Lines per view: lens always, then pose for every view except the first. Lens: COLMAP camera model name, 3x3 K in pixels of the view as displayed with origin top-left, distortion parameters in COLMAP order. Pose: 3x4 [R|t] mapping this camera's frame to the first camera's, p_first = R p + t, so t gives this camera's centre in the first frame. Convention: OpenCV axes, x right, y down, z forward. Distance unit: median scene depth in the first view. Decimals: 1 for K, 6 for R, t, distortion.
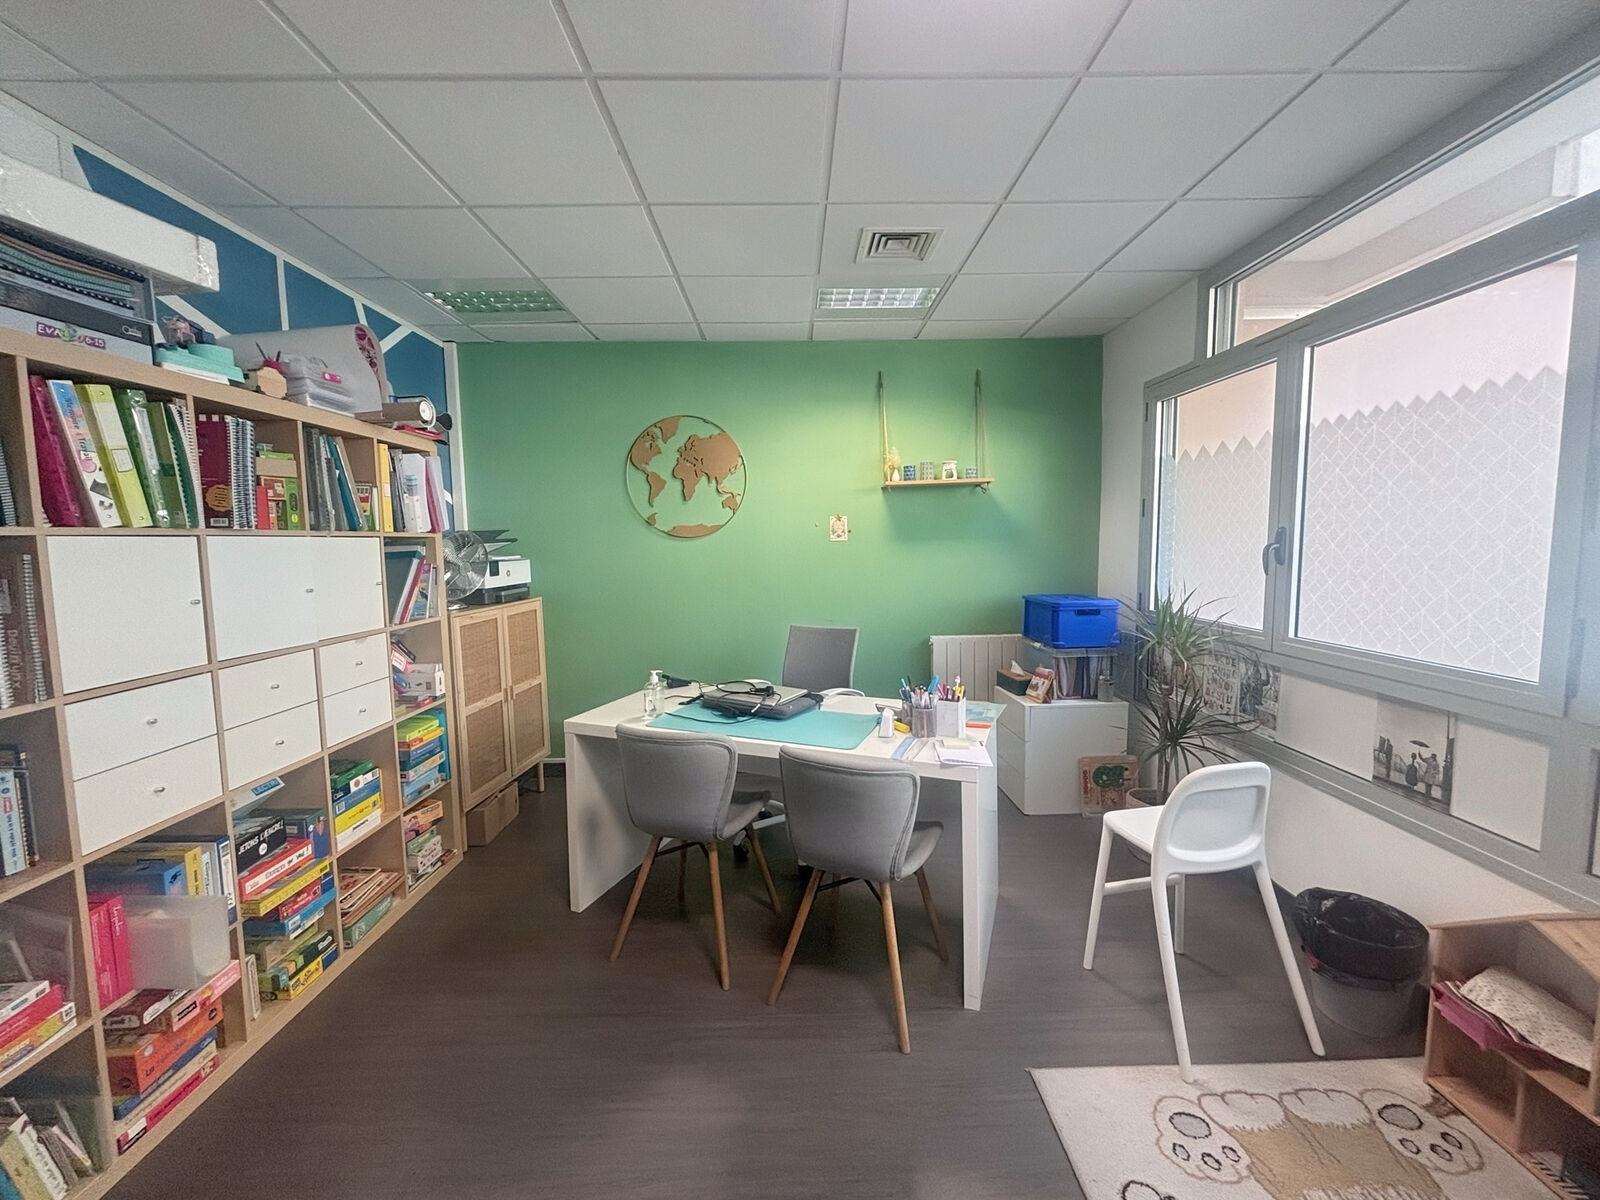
lens RADIAL K [[636.1, 0, 803.0], [0, 636.1, 600.2], [0, 0, 1]] dist [0.002226, -0.001129]
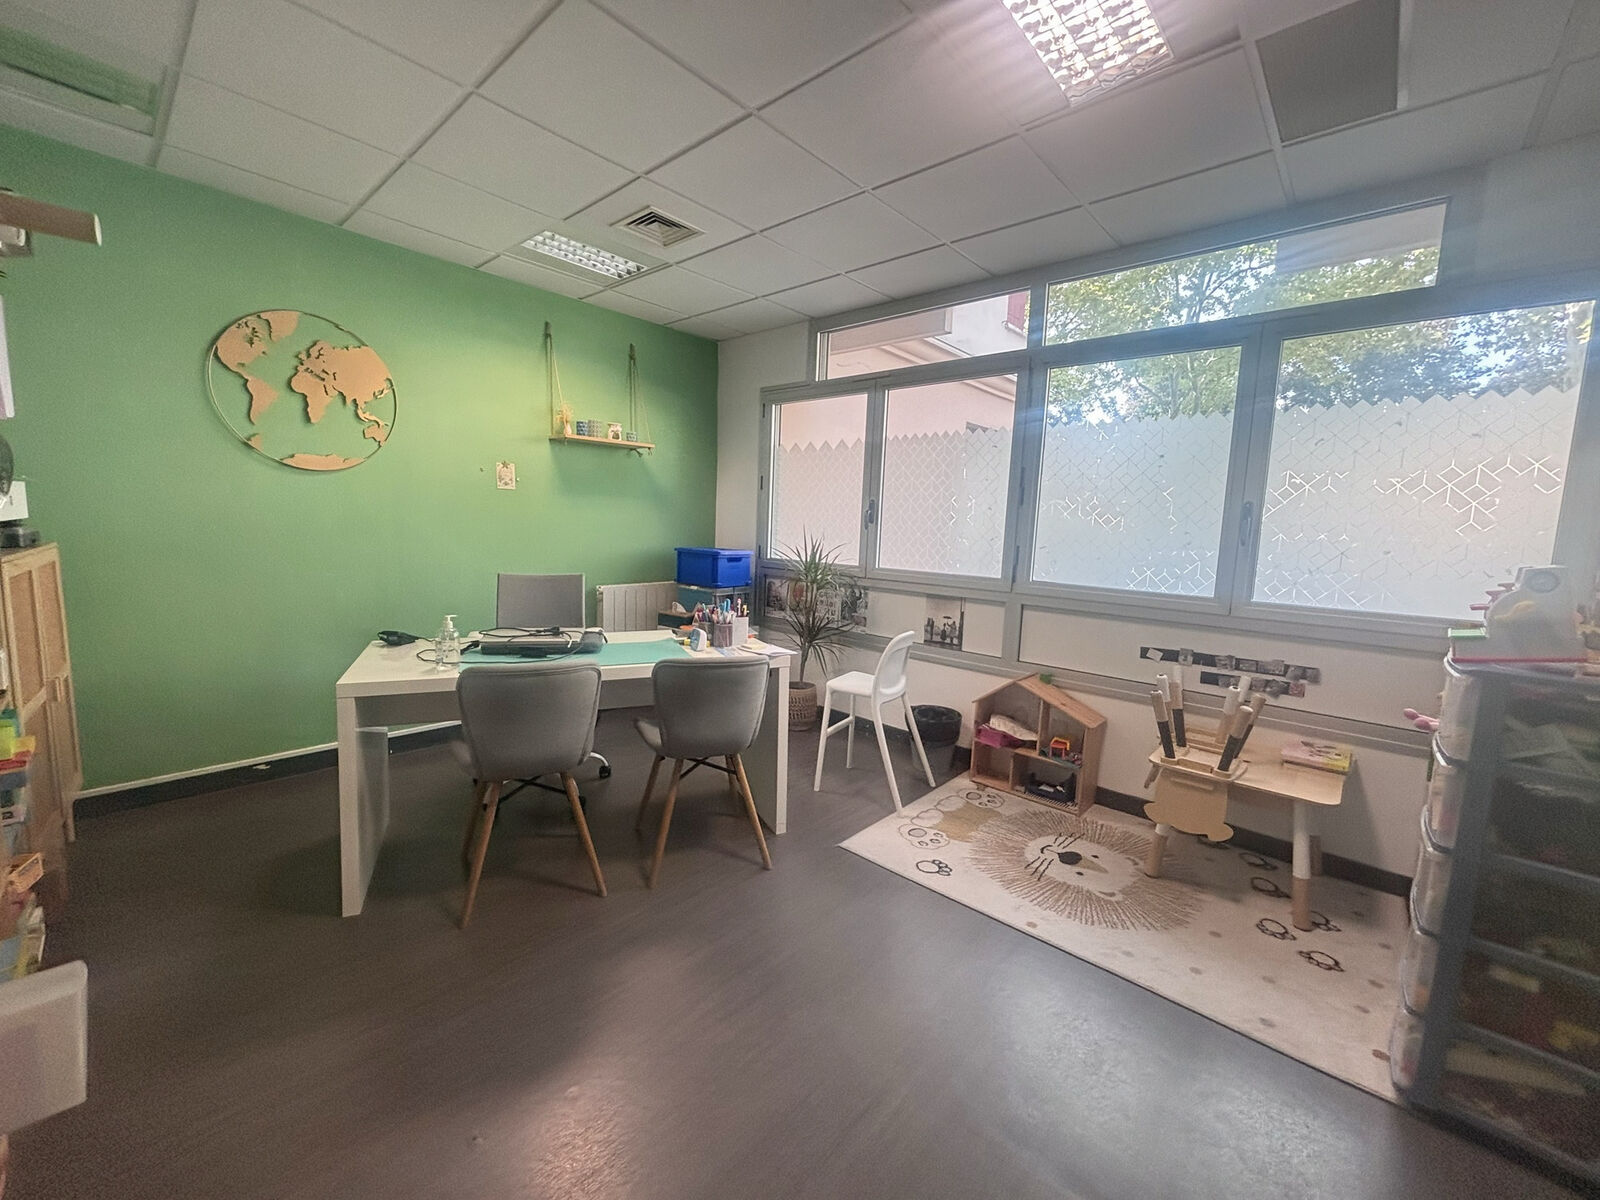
lens RADIAL K [[636.1, 0, 799.7], [0, 636.1, 596.8], [0, 0, 1]] dist [0.002226, -0.001129]
pose [[0.682027, -0.047196, 0.729802, -0.578243], [0.021737, 0.998783, 0.044277, 0.058830], [-0.731004, -0.014335, 0.682223, 0.030969]]
